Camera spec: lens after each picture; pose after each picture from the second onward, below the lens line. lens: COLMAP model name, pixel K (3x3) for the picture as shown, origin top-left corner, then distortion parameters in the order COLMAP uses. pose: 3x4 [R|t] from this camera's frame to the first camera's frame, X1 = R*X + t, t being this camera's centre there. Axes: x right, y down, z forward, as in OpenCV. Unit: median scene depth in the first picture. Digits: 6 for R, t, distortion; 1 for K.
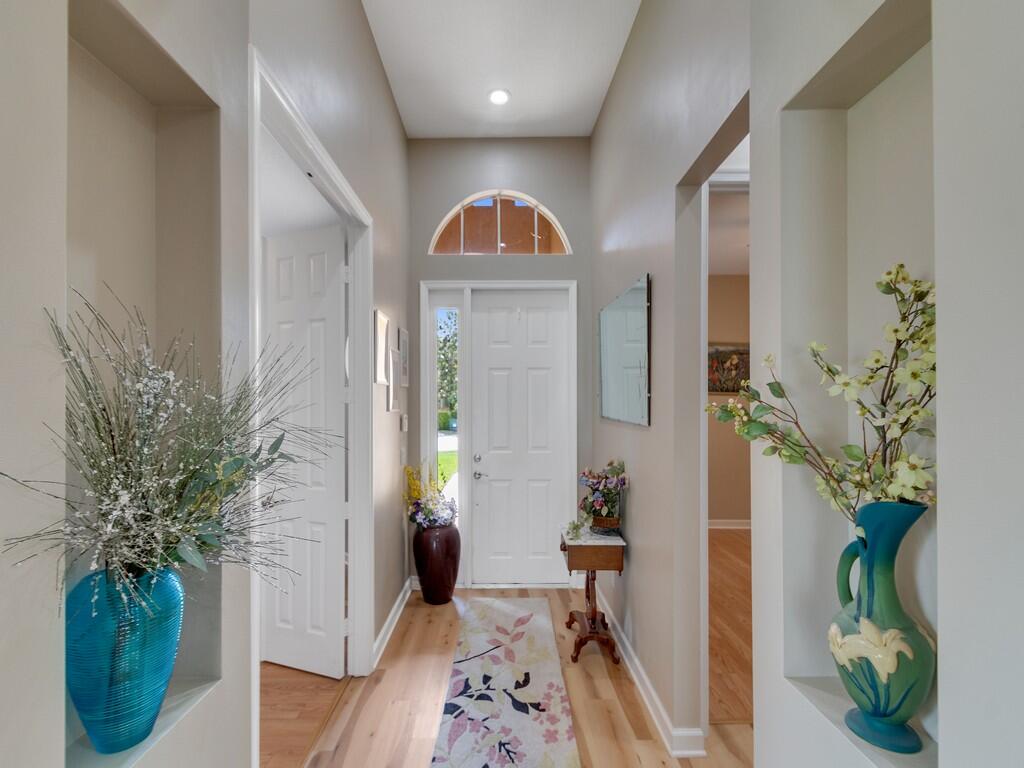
lens RADIAL K [[450.7, 0, 502.8], [0, 450.7, 401.7], [0, 0, 1]] dist [0.000312, -0.000182]
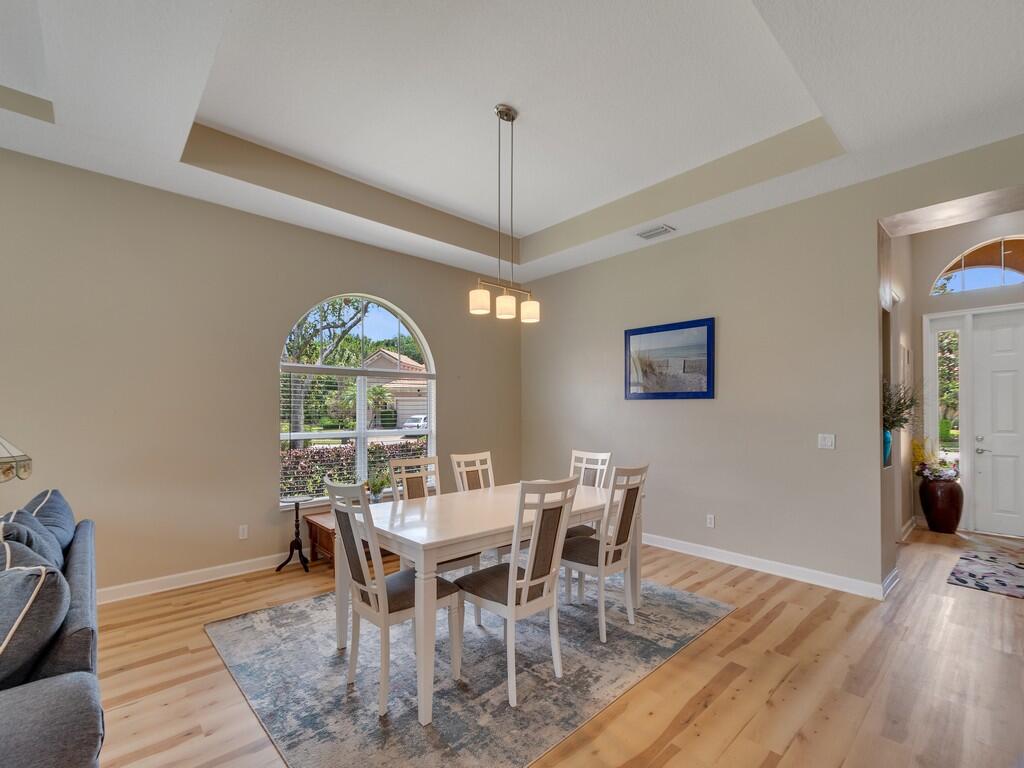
lens RADIAL K [[454.0, 0, 497.7], [0, 454.0, 408.0], [0, 0, 1]] dist [0.002017, -0.000611]
pose [[0.660156, -0.004465, -0.751115, 0.015881], [0.001896, 0.999989, -0.004278, 0.040960], [0.751126, 0.001400, 0.660157, -1.115099]]
